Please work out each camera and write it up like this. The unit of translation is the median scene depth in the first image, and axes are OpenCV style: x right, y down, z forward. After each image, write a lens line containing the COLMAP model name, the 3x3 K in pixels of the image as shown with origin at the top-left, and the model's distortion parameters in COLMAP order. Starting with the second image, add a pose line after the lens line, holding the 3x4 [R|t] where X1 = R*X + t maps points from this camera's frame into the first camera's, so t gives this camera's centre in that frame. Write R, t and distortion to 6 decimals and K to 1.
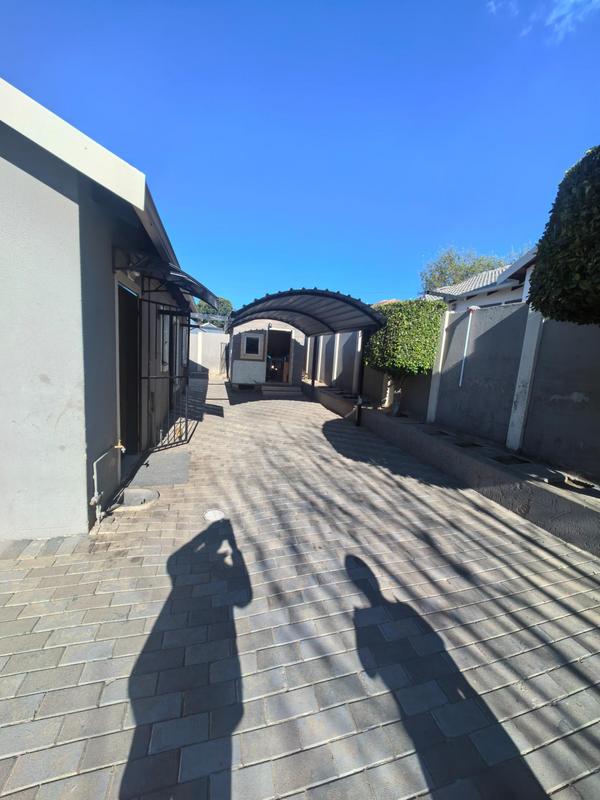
lens RADIAL K [[305.0, 0, 300.4], [0, 305.0, 403.3], [0, 0, 1]] dist [0.011264, -0.009042]
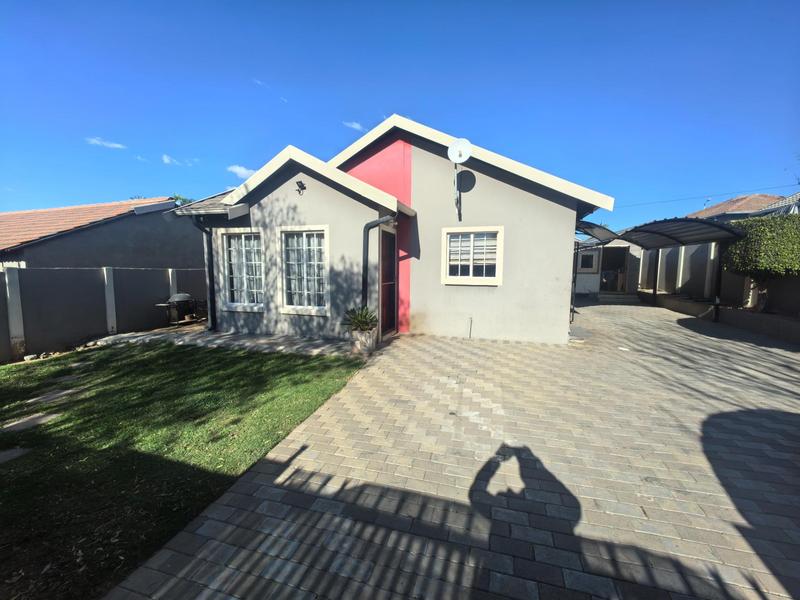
lens RADIAL K [[305.0, 0, 401.9], [0, 305.0, 299.0], [0, 0, 1]] dist [0.011264, -0.009042]
pose [[0.841426, -0.005258, -0.540346, -0.180759], [-0.036359, 0.997136, -0.066321, 0.100824], [0.539147, 0.075451, 0.838825, -0.608159]]
